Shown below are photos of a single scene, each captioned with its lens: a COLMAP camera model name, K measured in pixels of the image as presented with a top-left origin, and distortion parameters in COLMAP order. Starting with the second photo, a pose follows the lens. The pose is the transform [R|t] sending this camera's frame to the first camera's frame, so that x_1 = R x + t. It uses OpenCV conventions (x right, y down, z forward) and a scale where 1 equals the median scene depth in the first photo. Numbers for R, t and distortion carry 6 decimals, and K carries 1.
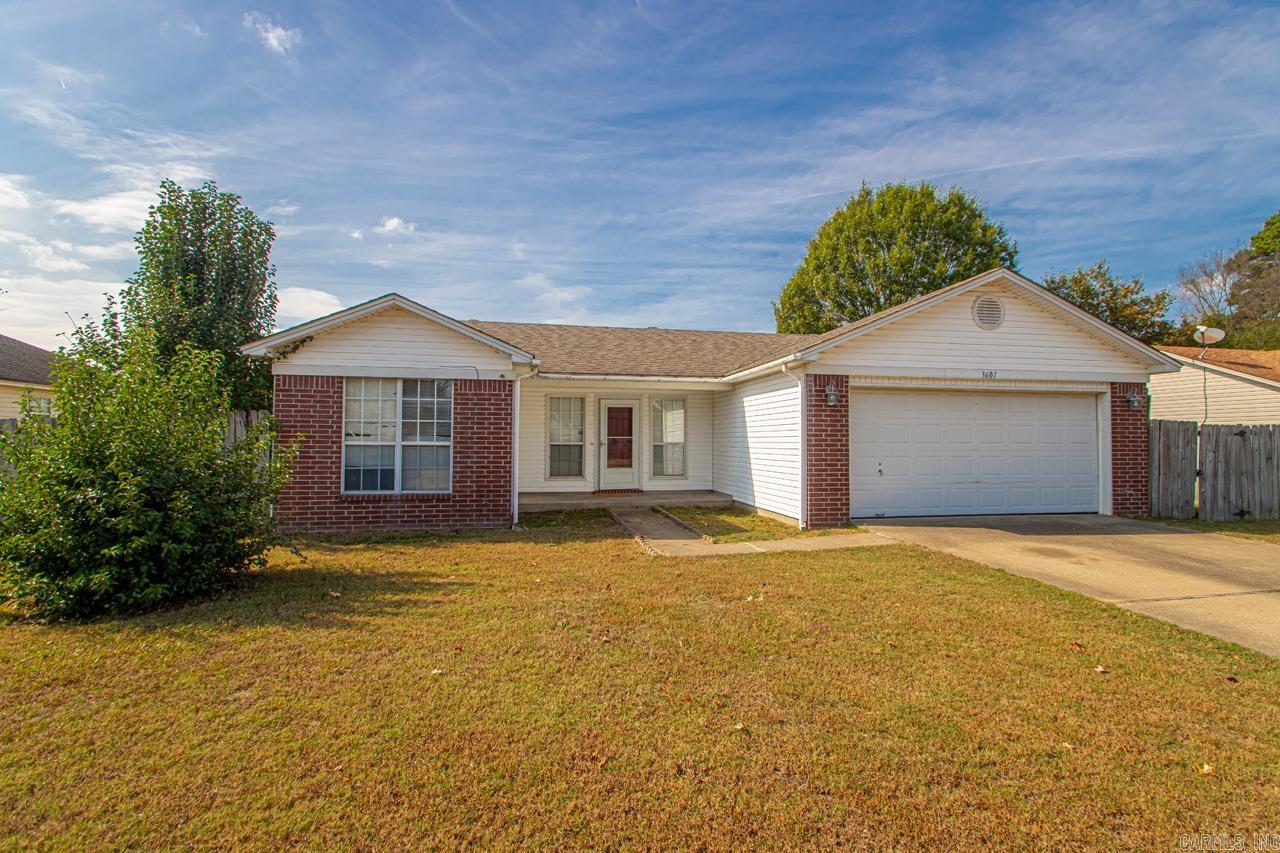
lens RADIAL K [[583.1, 0, 640.7], [0, 583.1, 446.4], [0, 0, 1]] dist [0.012210, -0.012156]
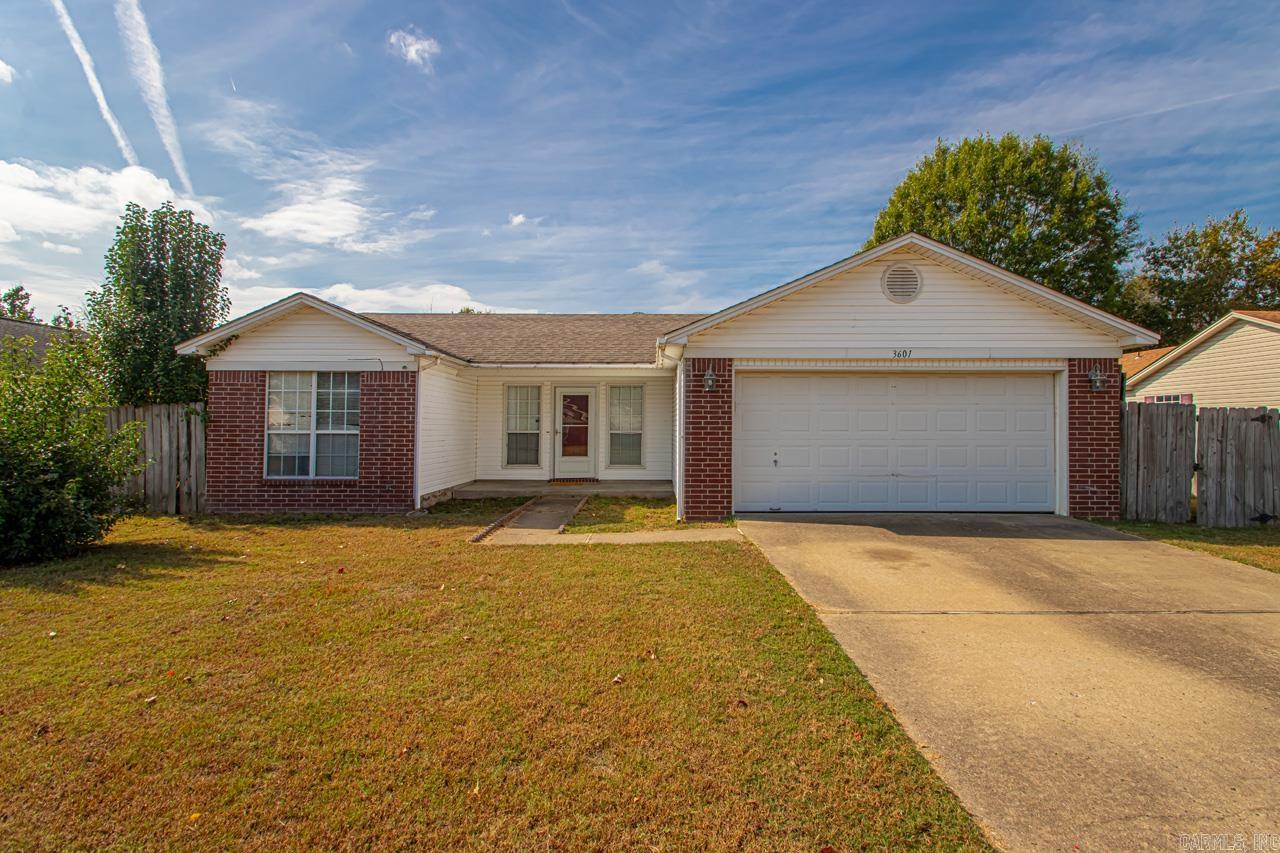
lens RADIAL K [[598.1, 0, 640.0], [0, 598.1, 426.5], [0, 0, 1]] dist [0.009768, -0.013562]
pose [[0.981143, -0.002957, -0.193261, 0.357531], [0.000277, 0.999903, -0.013893, 0.000199], [0.193284, 0.013577, 0.981049, 0.033255]]
